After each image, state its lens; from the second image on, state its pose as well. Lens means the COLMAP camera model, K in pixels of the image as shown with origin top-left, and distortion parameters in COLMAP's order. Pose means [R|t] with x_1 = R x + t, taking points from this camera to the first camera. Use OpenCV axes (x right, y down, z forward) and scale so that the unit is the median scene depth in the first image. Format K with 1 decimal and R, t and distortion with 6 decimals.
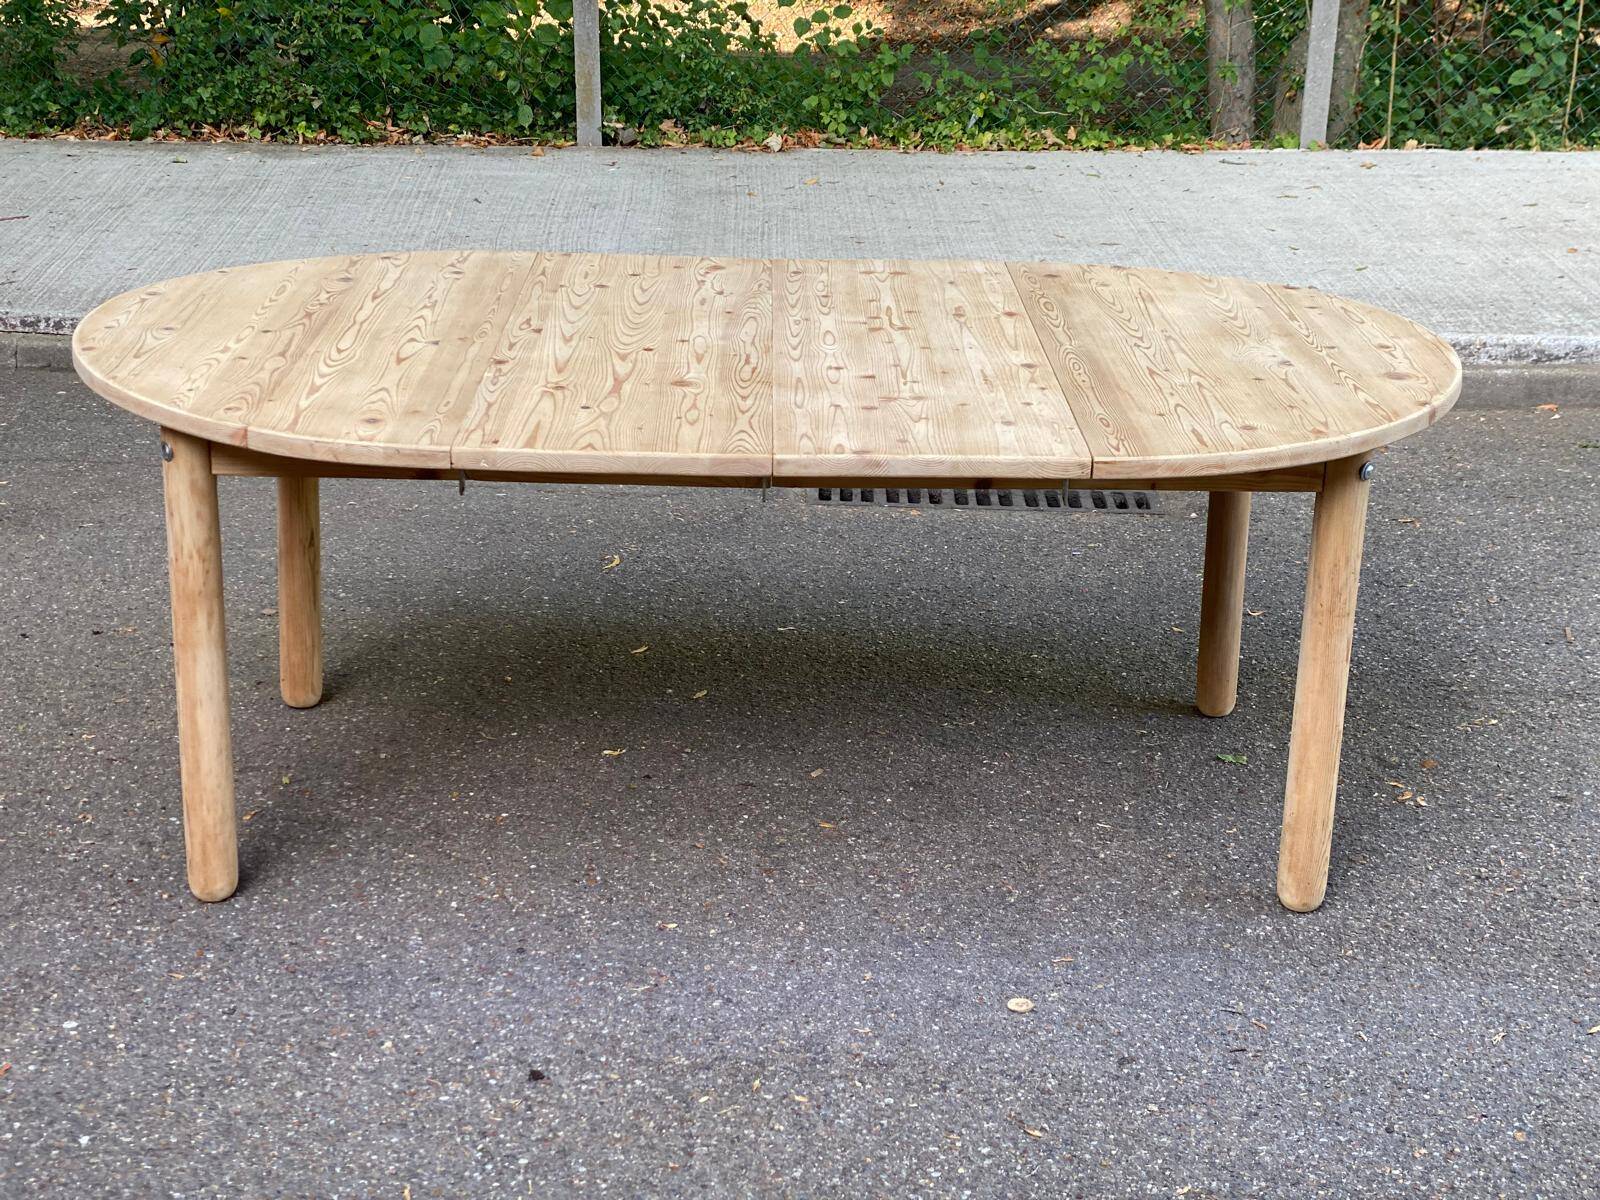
lens RADIAL K [[2385.1, 0, 811.8], [0, 2385.1, 585.2], [0, 0, 1]] dist [0.130453, 0.000000]
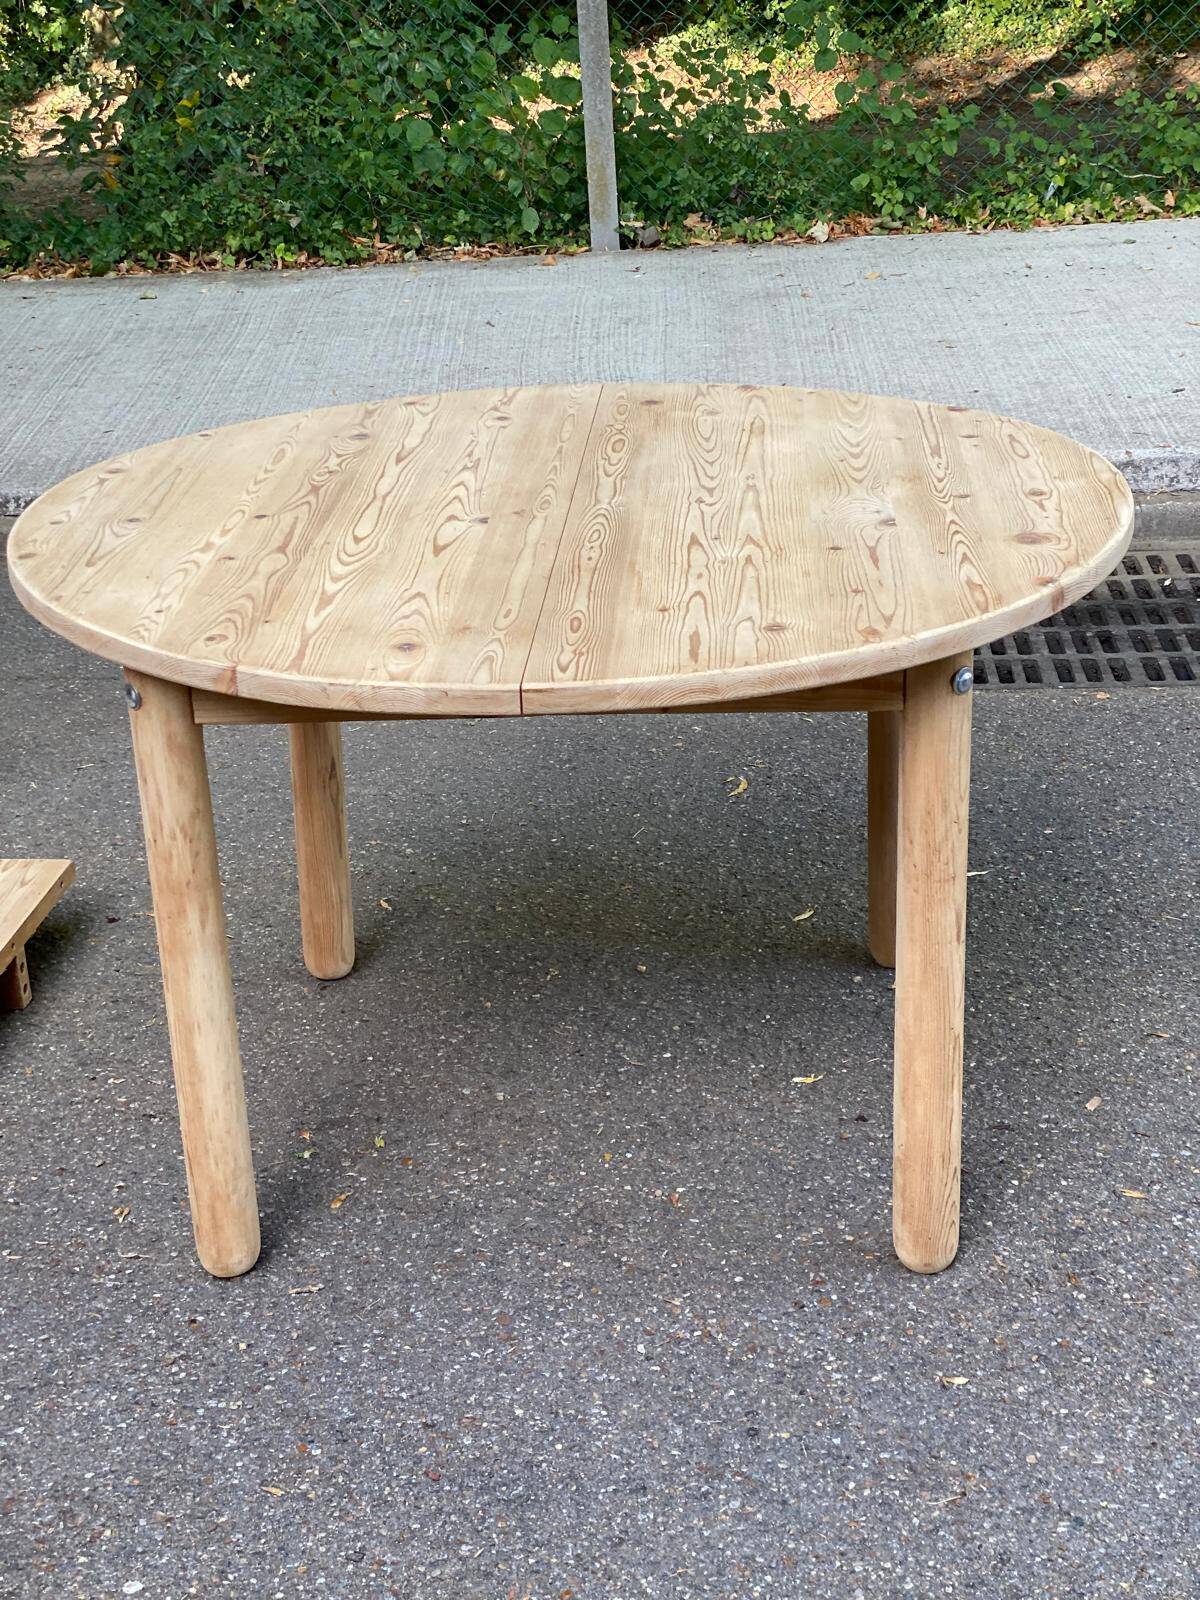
lens RADIAL K [[2385.1, 0, 602.5], [0, 2385.1, 815.0], [0, 0, 1]] dist [0.130453, 0.000000]
pose [[0.996677, -0.042947, -0.069212, -0.091621], [0.046633, 0.997529, 0.052542, -0.054197], [0.066784, -0.055595, 0.996217, 0.263795]]
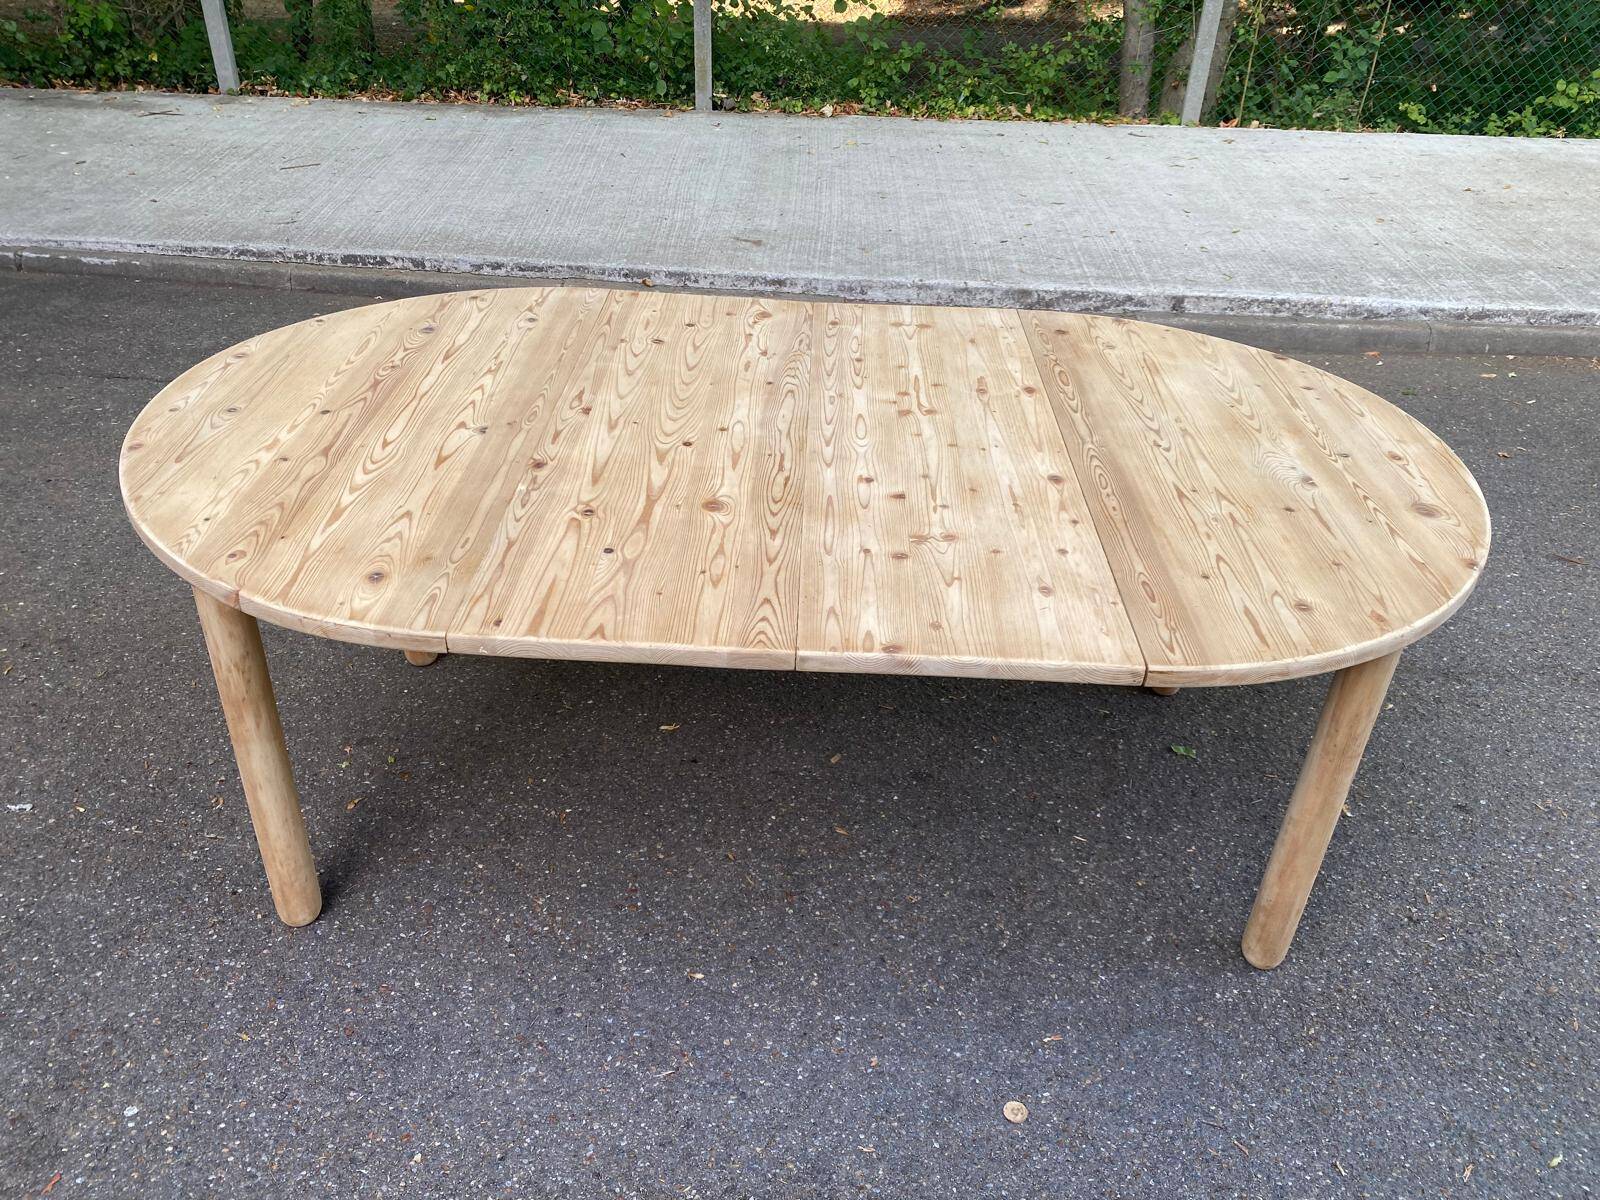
lens RADIAL K [[1219.2, 0, 799.1], [0, 1219.2, 583.8], [0, 0, 1]] dist [0.025942, -0.029199]
pose [[0.998918, 0.036885, -0.028341, -0.002097], [-0.029774, 0.975116, 0.219685, -0.139572], [0.035739, -0.218604, 0.975159, 0.419972]]
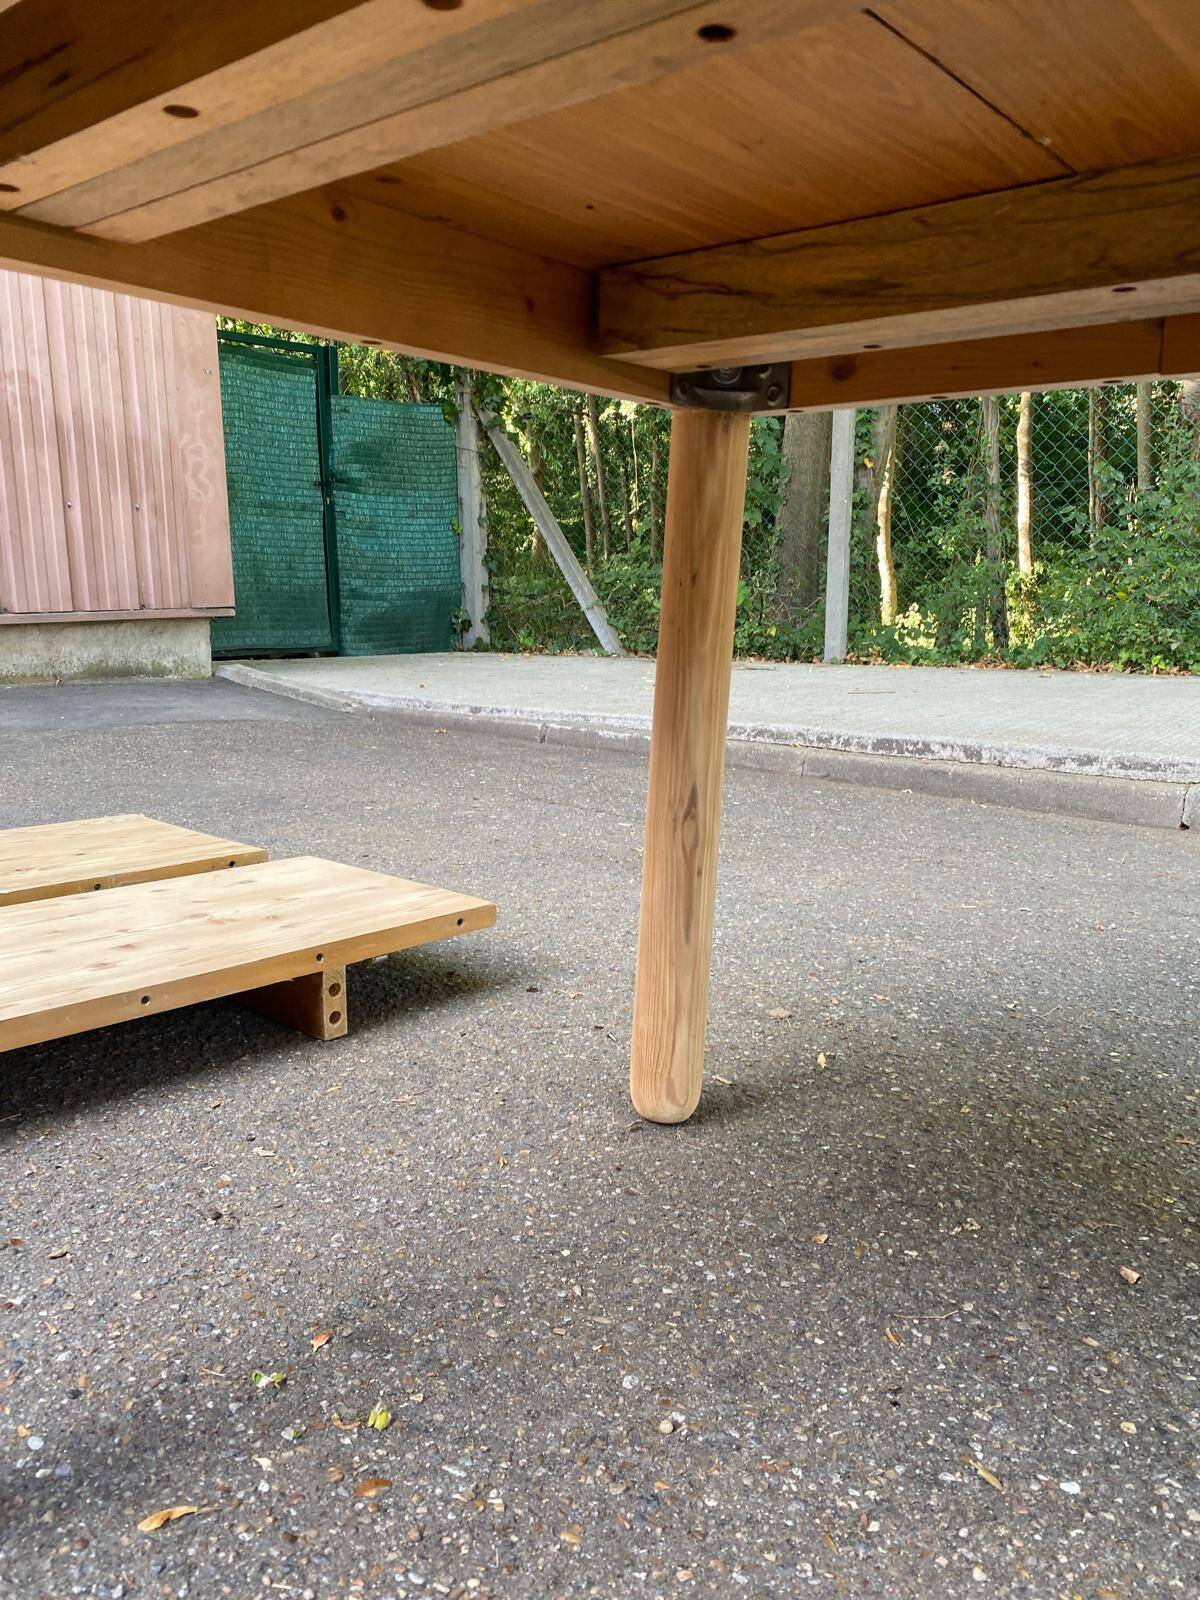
lens RADIAL K [[1219.2, 0, 618.9], [0, 1219.2, 807.1], [0, 0, 1]] dist [0.025942, -0.029199]
pose [[0.778635, 0.093914, -0.620409, -0.078352], [-0.204566, 0.972710, -0.109494, 0.002116], [0.593195, 0.212170, 0.776598, 0.830020]]
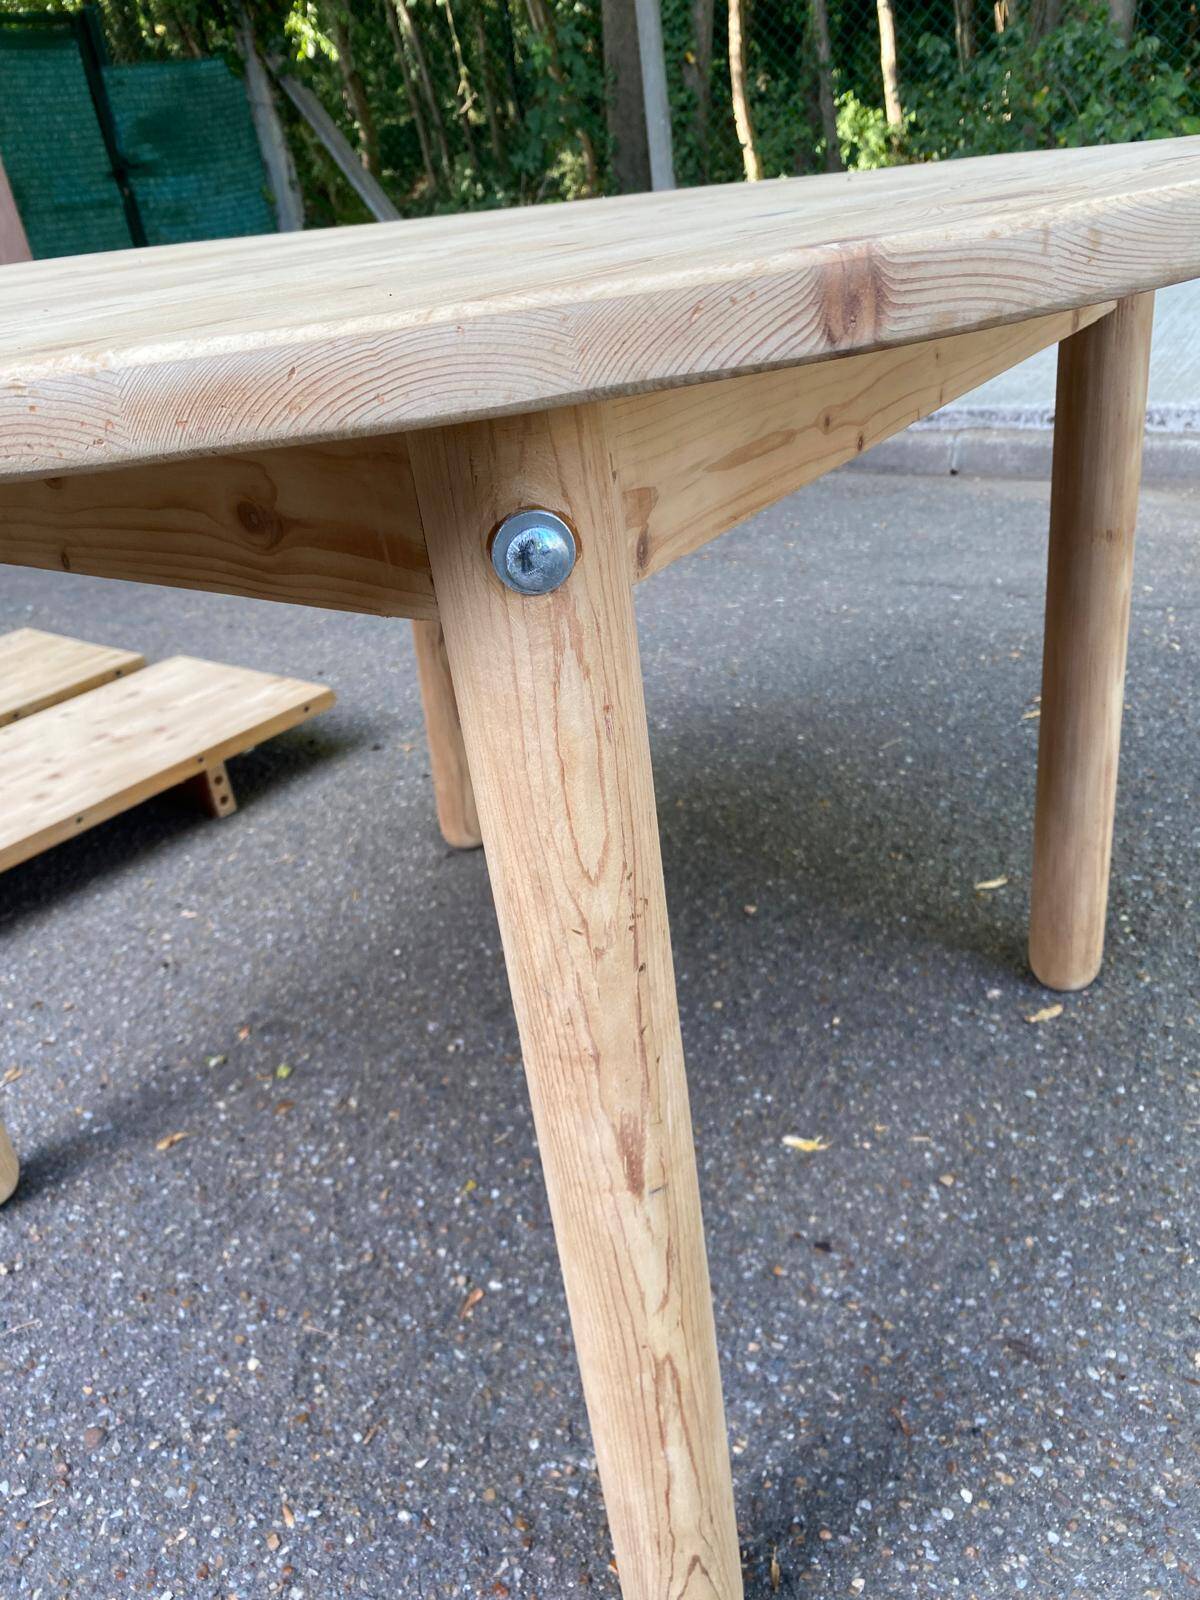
lens RADIAL K [[1219.2, 0, 603.2], [0, 1219.2, 796.1], [0, 0, 1]] dist [0.025942, -0.029199]
pose [[0.825127, 0.146216, -0.545698, 0.017353], [-0.058125, 0.982773, 0.175439, -0.050970], [0.561949, -0.113041, 0.819411, 0.767455]]
